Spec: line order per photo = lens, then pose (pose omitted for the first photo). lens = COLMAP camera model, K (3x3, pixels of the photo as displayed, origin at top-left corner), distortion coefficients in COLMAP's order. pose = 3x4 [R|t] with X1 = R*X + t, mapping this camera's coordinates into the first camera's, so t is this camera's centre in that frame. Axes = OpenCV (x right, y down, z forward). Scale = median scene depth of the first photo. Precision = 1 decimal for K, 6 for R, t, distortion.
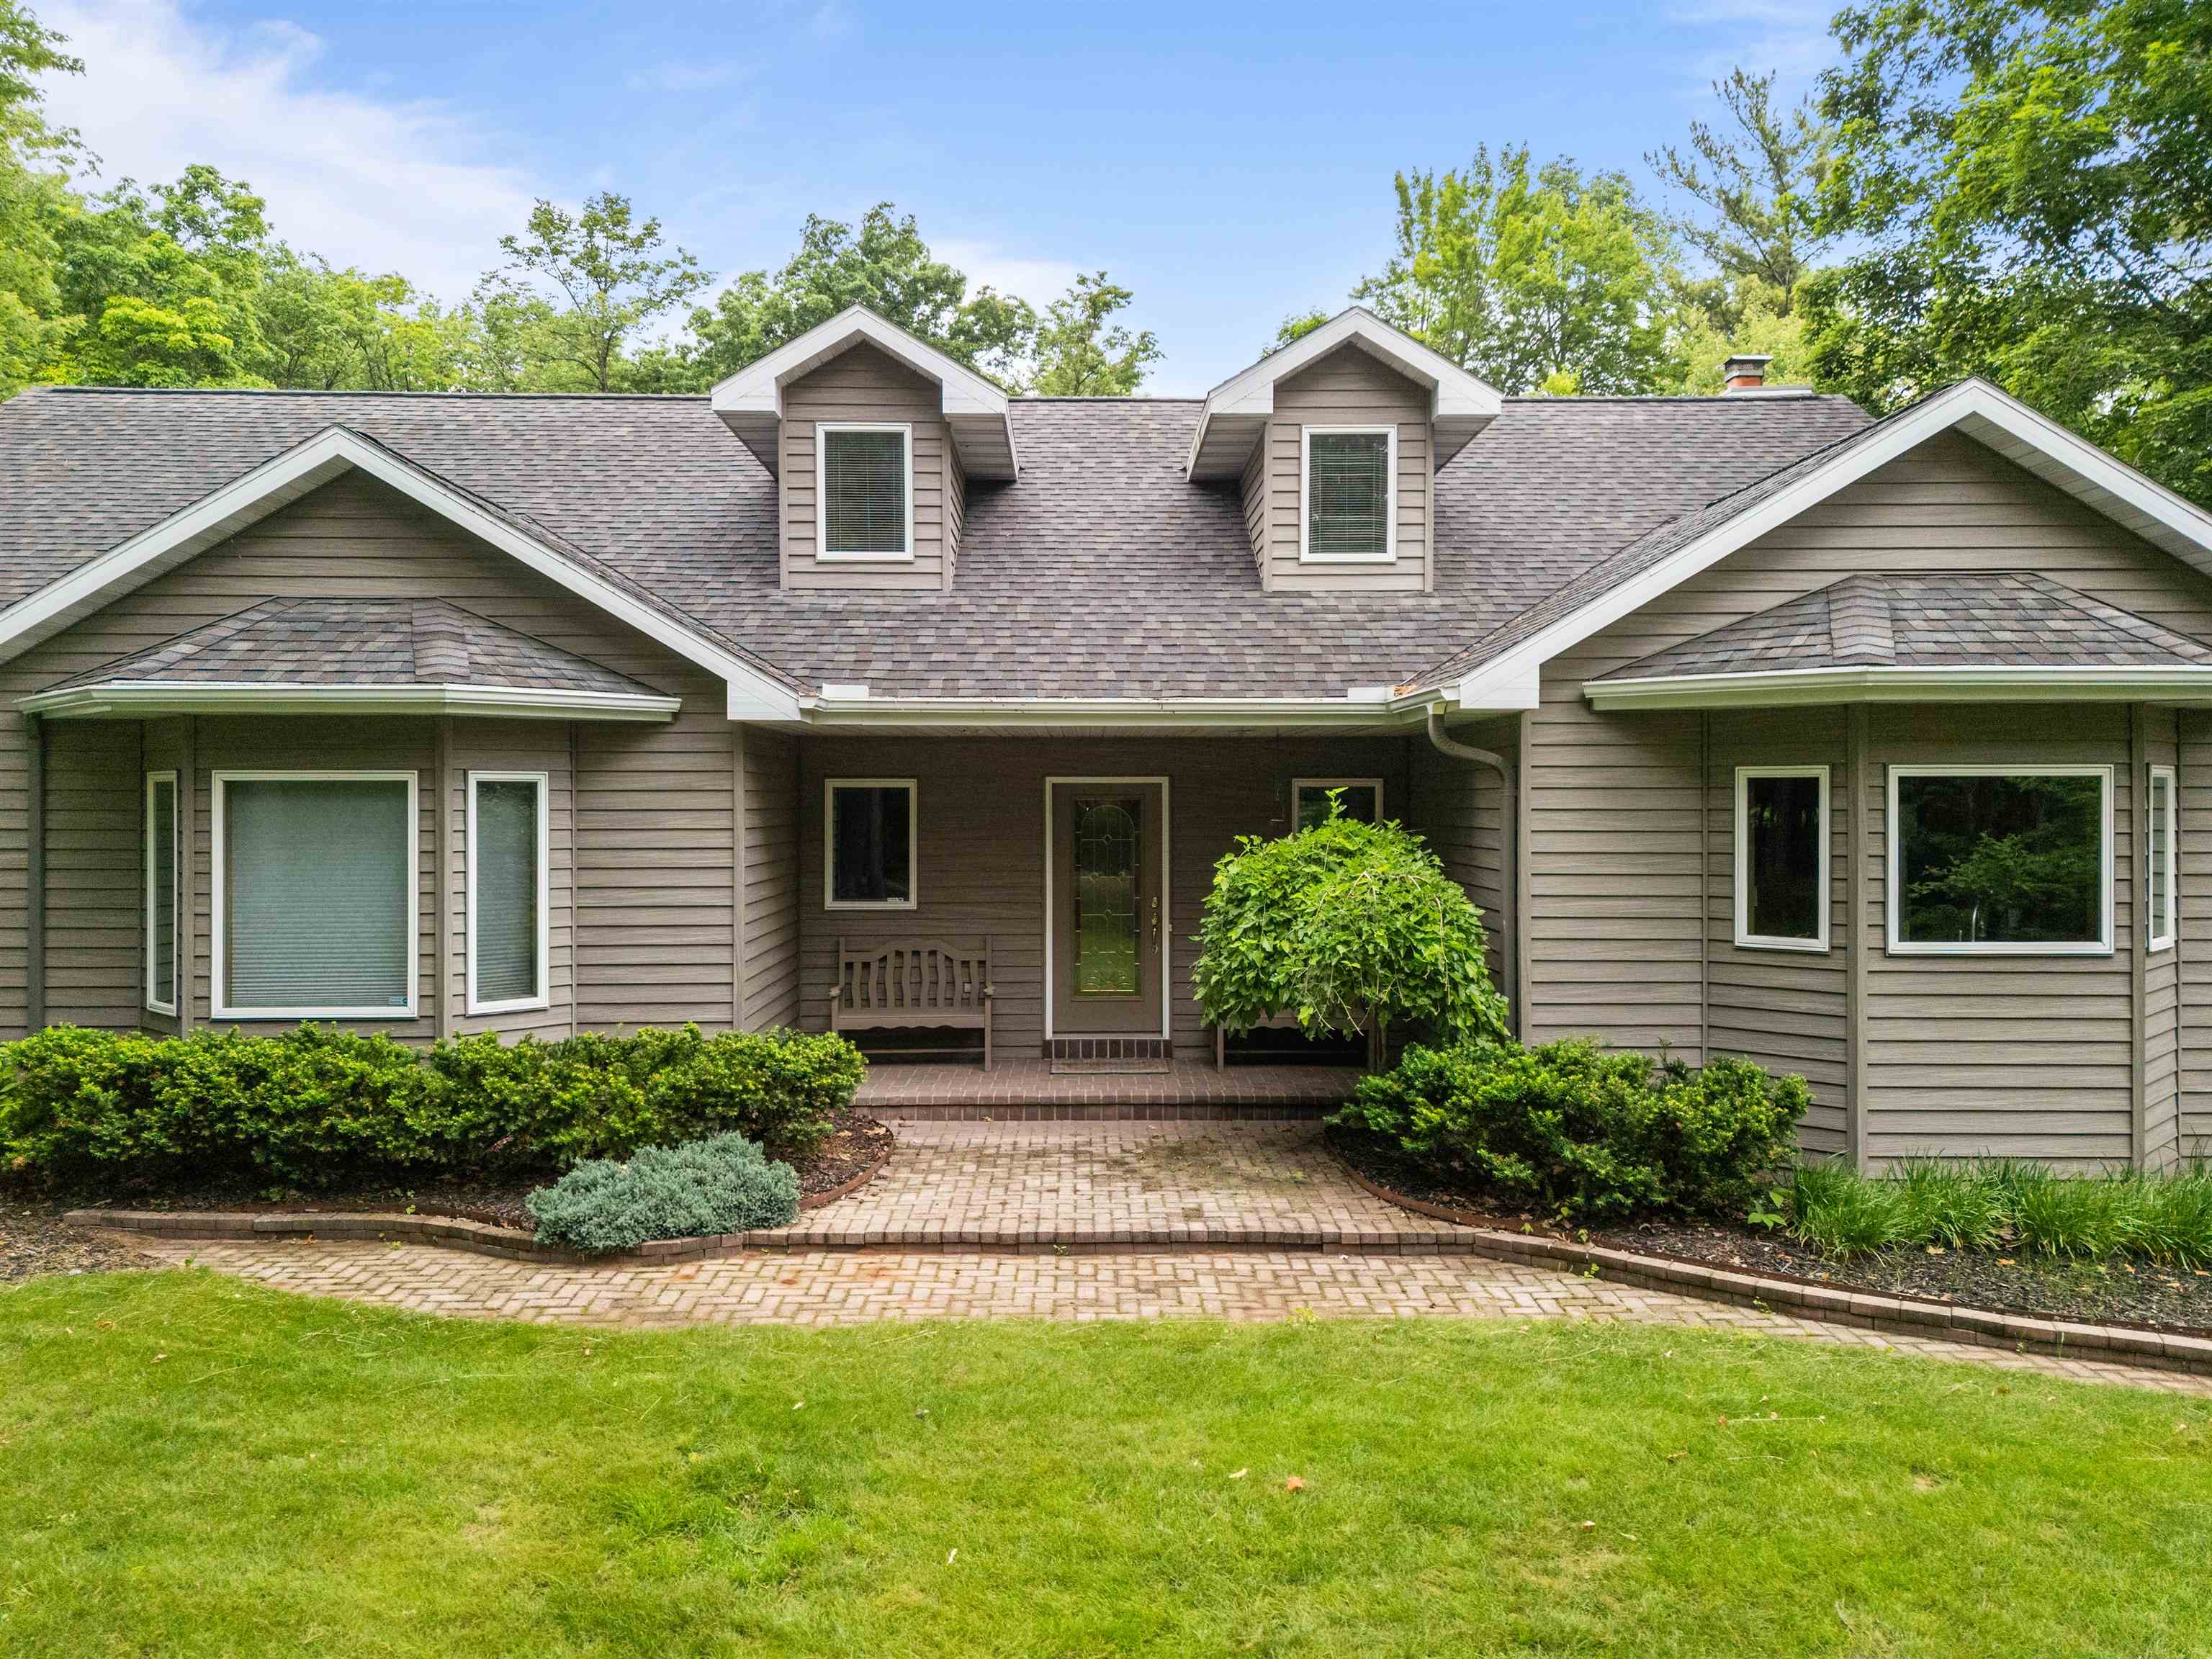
lens RADIAL K [[1602.5, 0, 1106.0], [0, 1602.5, 829.5], [0, 0, 1]] dist [0.046579, -0.002174]
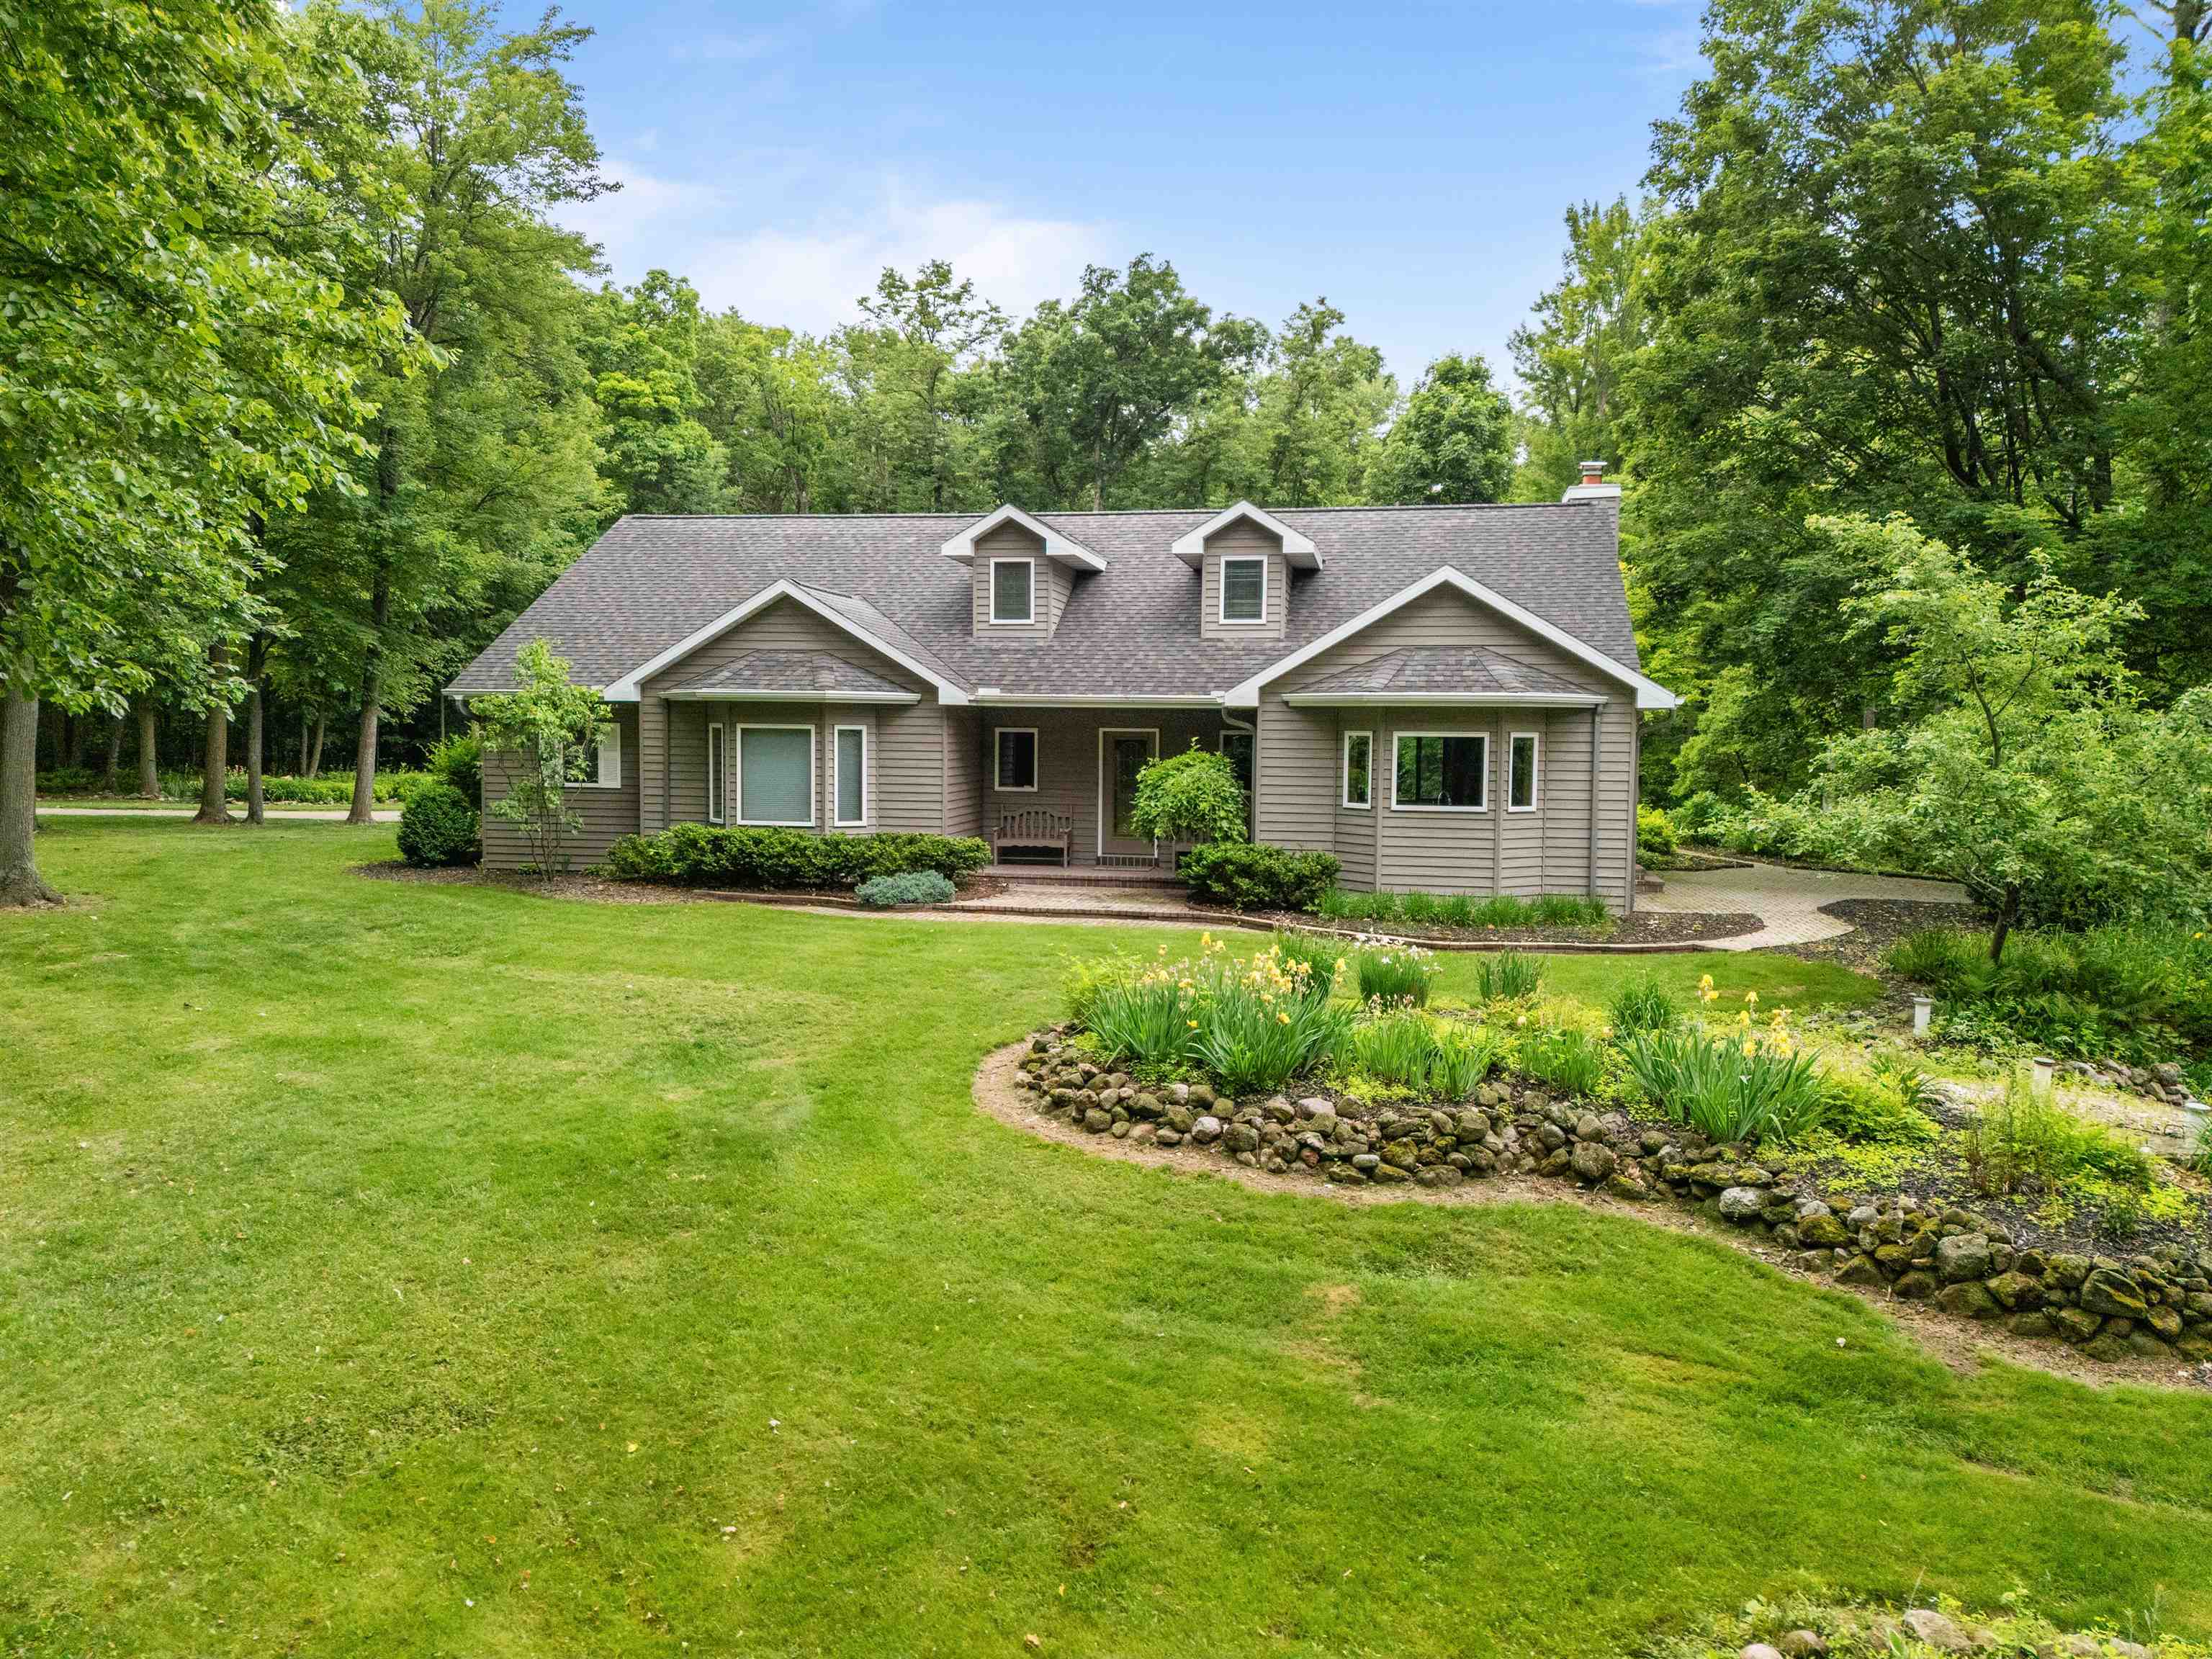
lens RADIAL K [[1556.7, 0, 1137.8], [0, 1556.7, 865.6], [0, 0, 1]] dist [0.080102, -0.001383]
pose [[0.982784, 0.028551, -0.182540, 0.467369], [-0.015294, 0.997169, 0.073625, -0.005460], [0.184125, -0.069566, 0.980438, -1.181260]]
